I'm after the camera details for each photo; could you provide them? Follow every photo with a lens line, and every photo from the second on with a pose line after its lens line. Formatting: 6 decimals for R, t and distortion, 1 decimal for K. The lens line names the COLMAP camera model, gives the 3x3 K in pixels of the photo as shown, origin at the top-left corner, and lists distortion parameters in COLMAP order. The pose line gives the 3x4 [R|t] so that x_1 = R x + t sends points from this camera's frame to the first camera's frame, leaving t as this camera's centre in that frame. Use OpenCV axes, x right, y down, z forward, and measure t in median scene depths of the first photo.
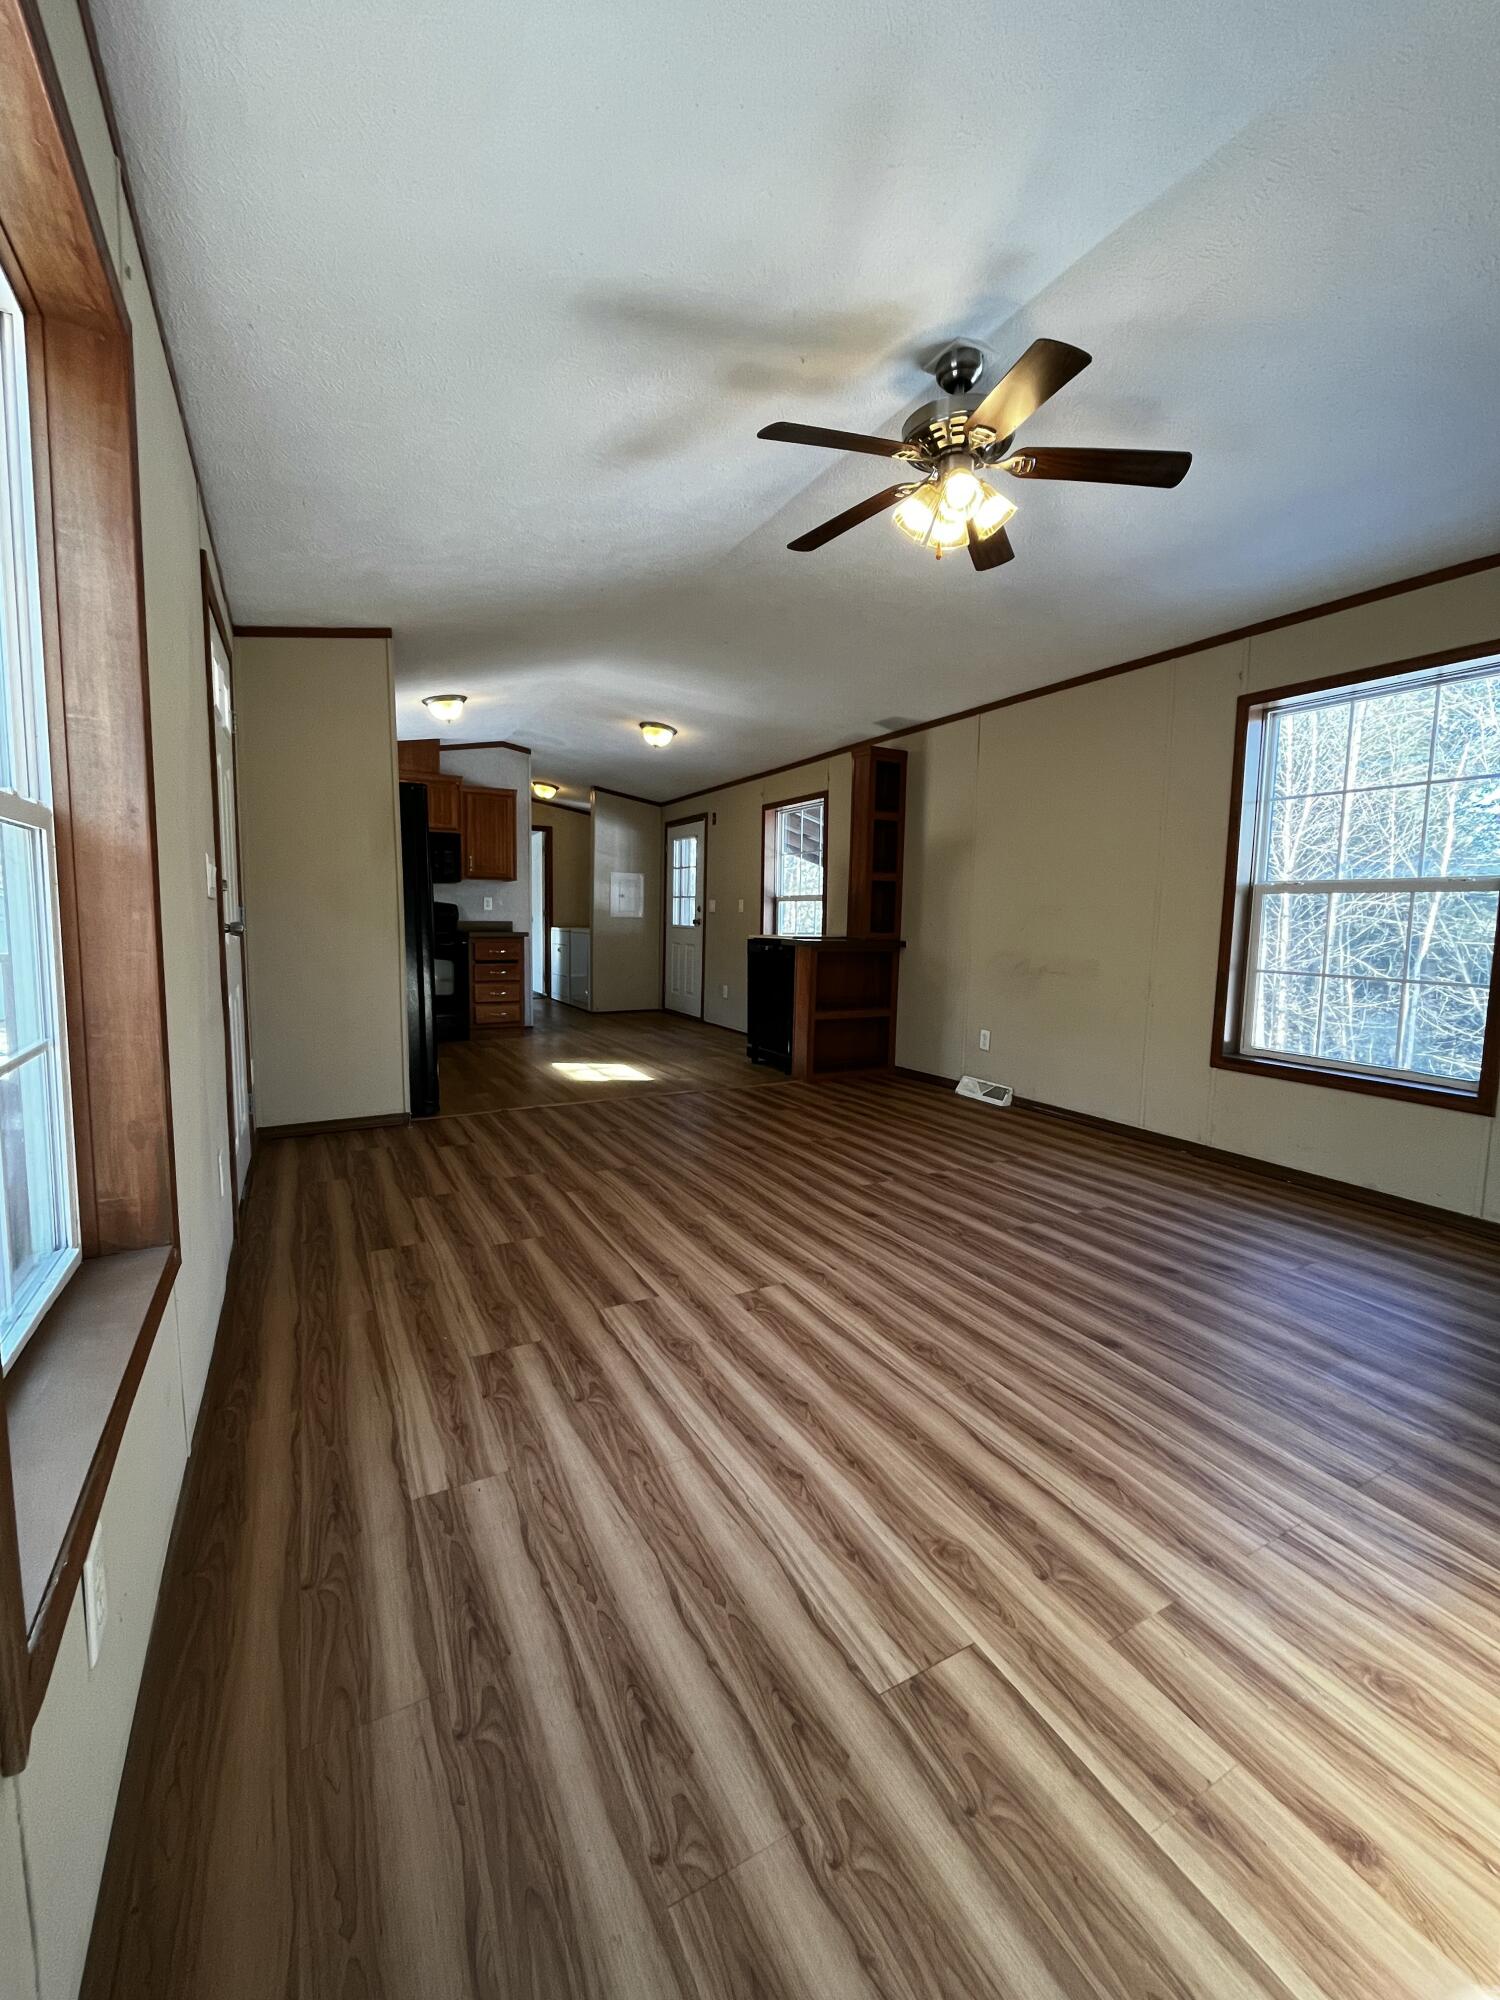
lens RADIAL K [[813.4, 0, 741.7], [0, 813.4, 999.2], [0, 0, 1]] dist [-0.003596, -0.000476]
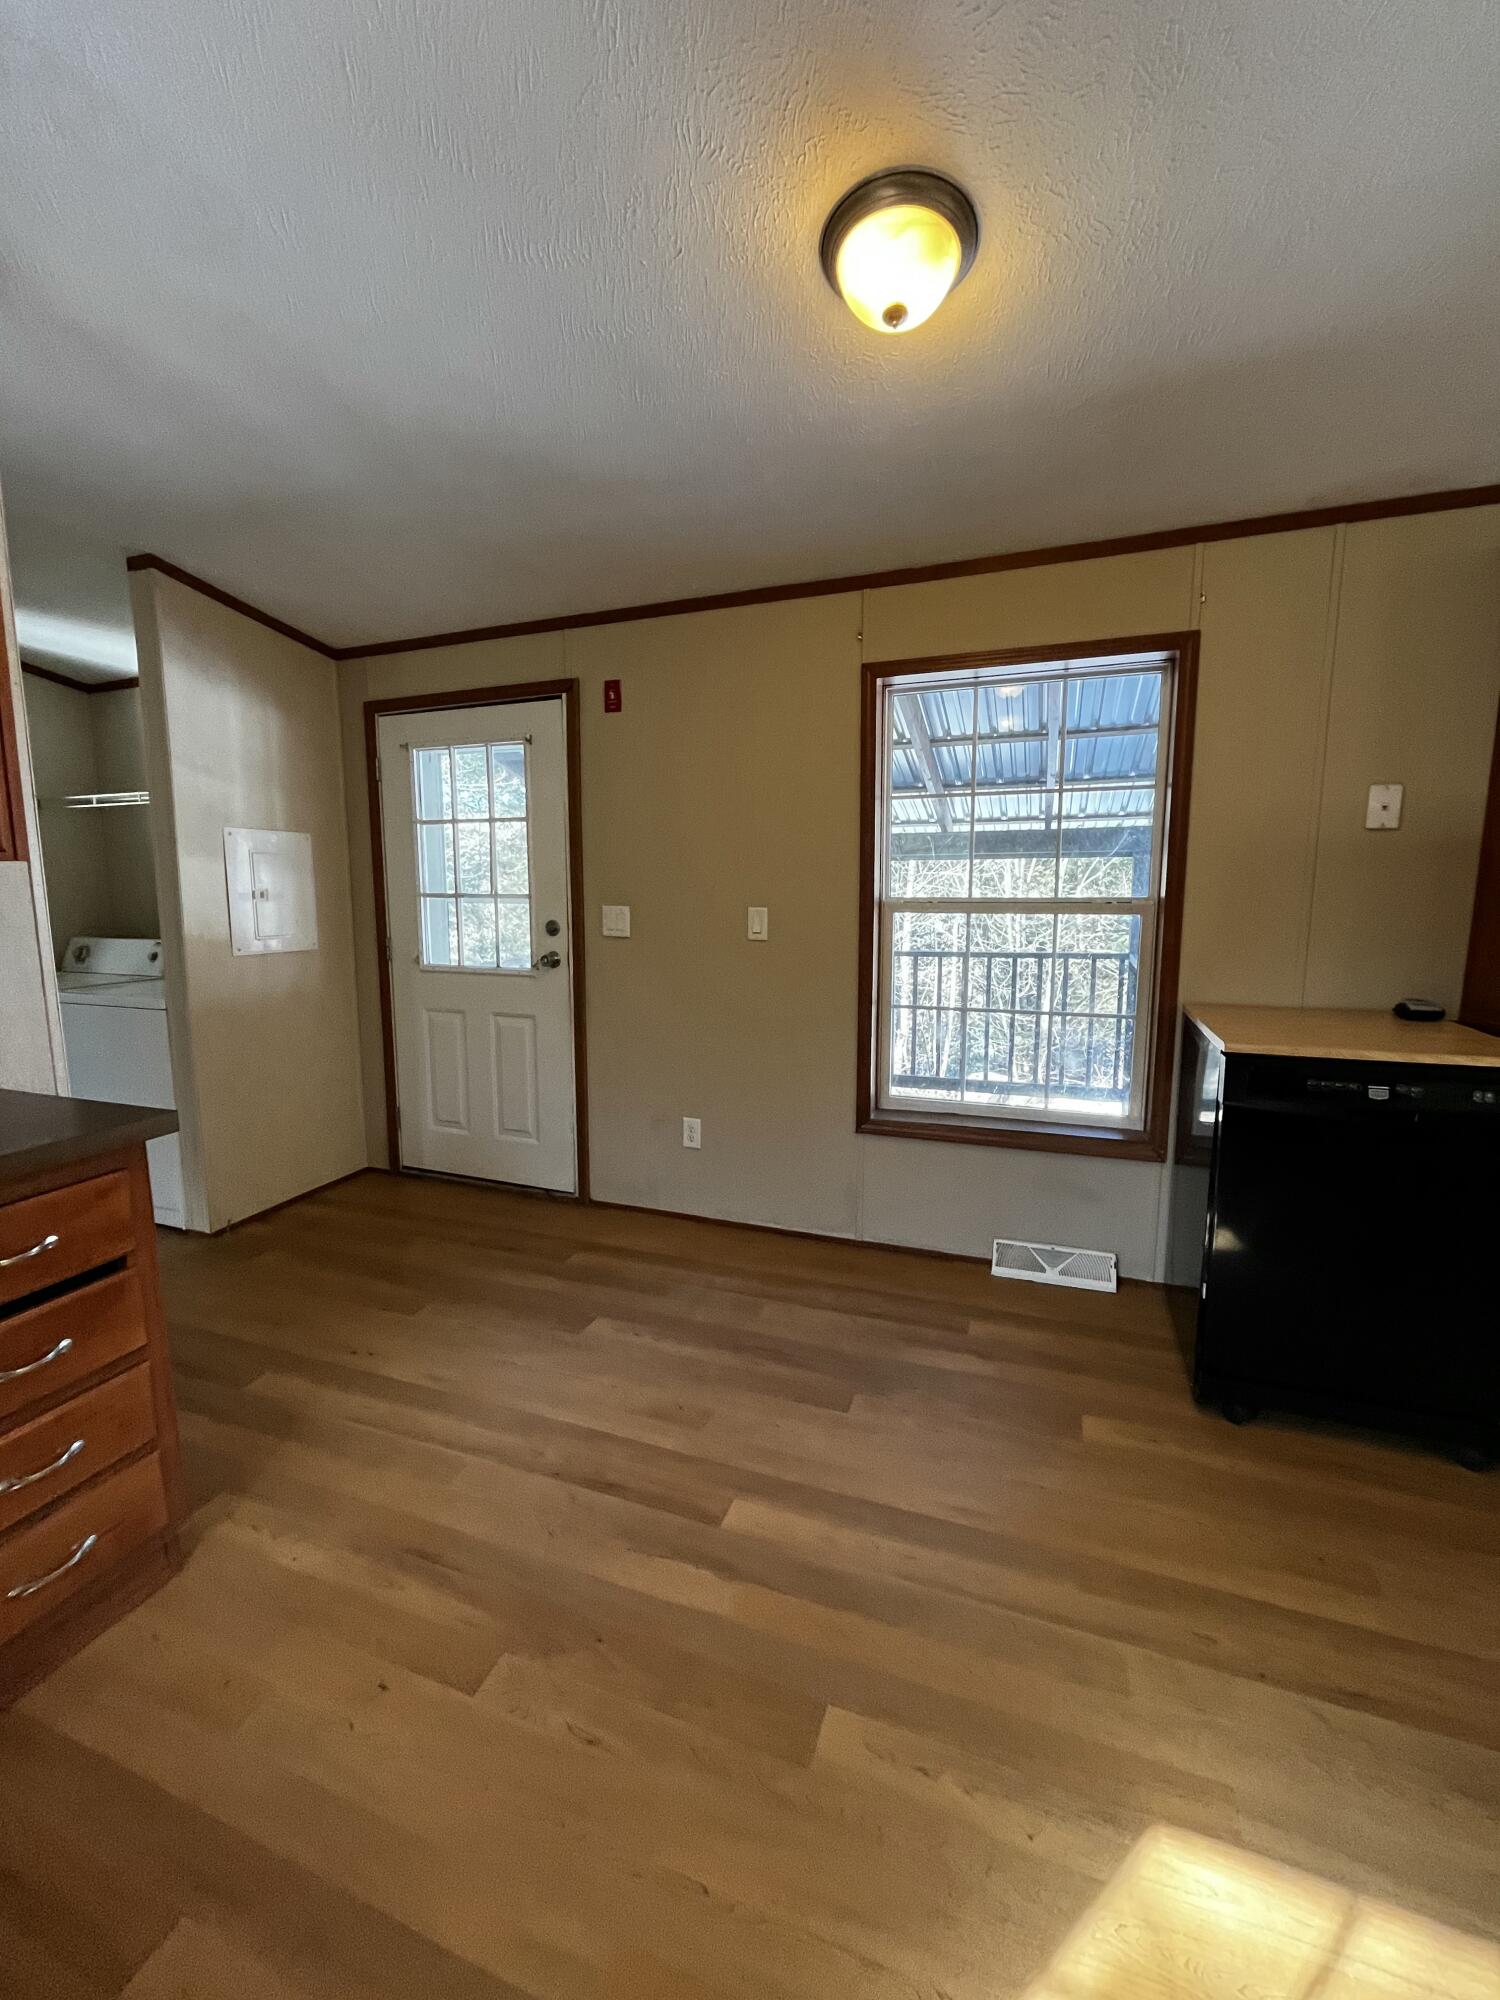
lens RADIAL K [[813.4, 0, 741.7], [0, 813.4, 999.2], [0, 0, 1]] dist [-0.003596, -0.000476]
pose [[0.755022, -0.109139, 0.646553, -0.640353], [0.081064, 0.994023, 0.073127, -0.257725], [-0.650669, -0.002800, 0.759356, 1.683346]]
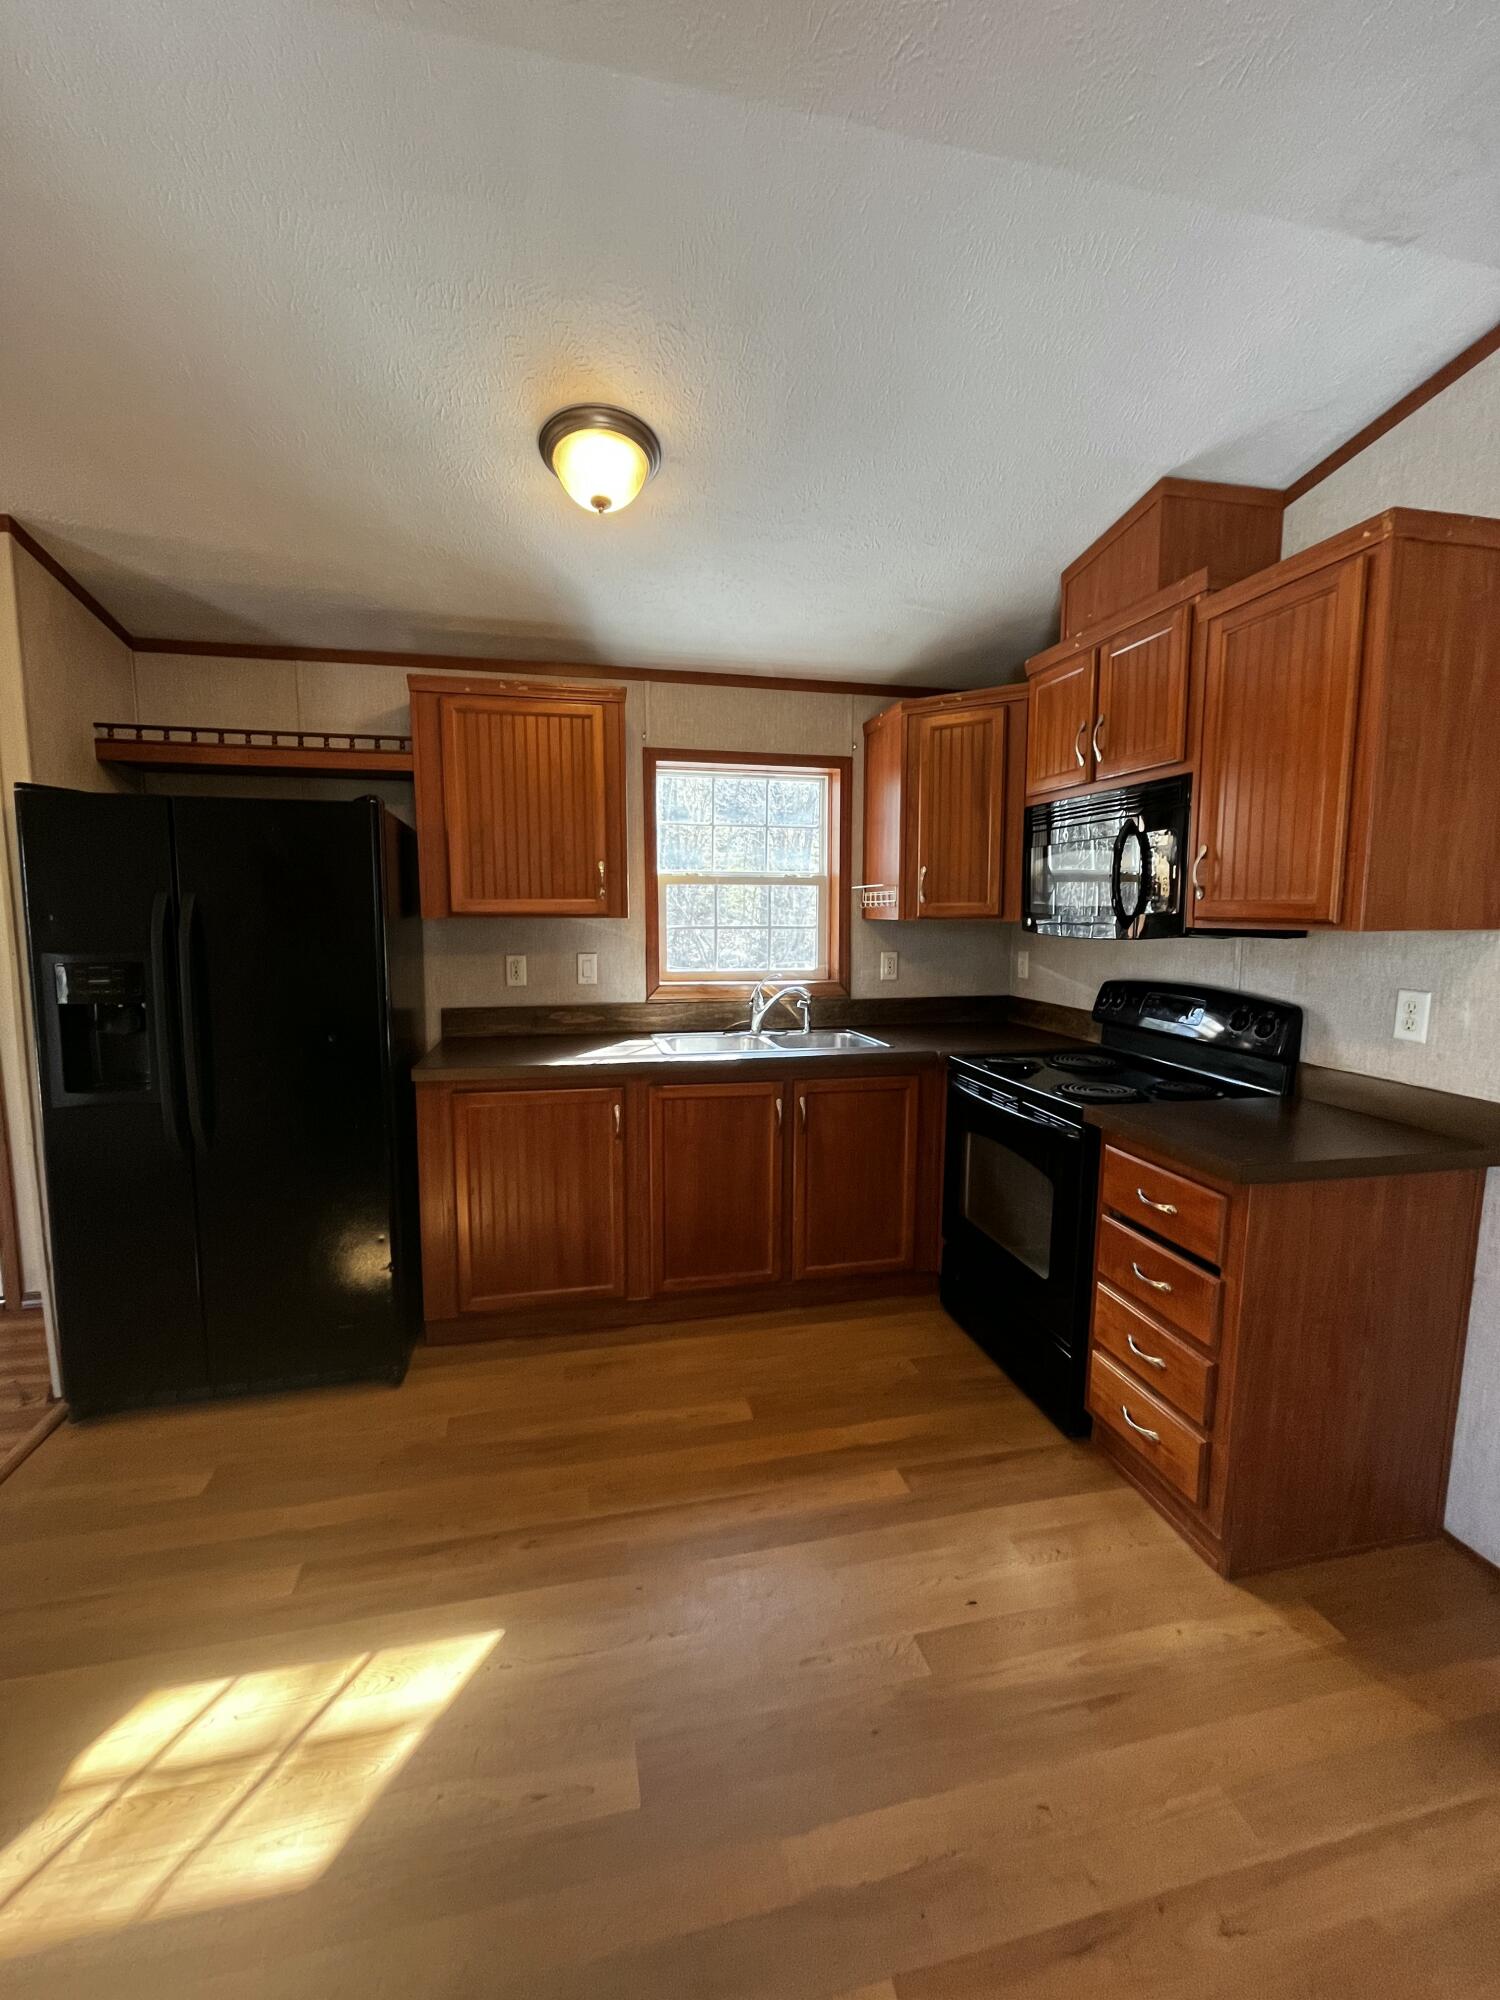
lens RADIAL K [[813.4, 0, 741.7], [0, 813.4, 999.2], [0, 0, 1]] dist [-0.003596, -0.000476]
pose [[-0.273058, 0.090828, -0.957700, -0.034245], [-0.101270, 0.987287, 0.122508, -0.318048], [0.956652, 0.130438, -0.260388, 2.073468]]
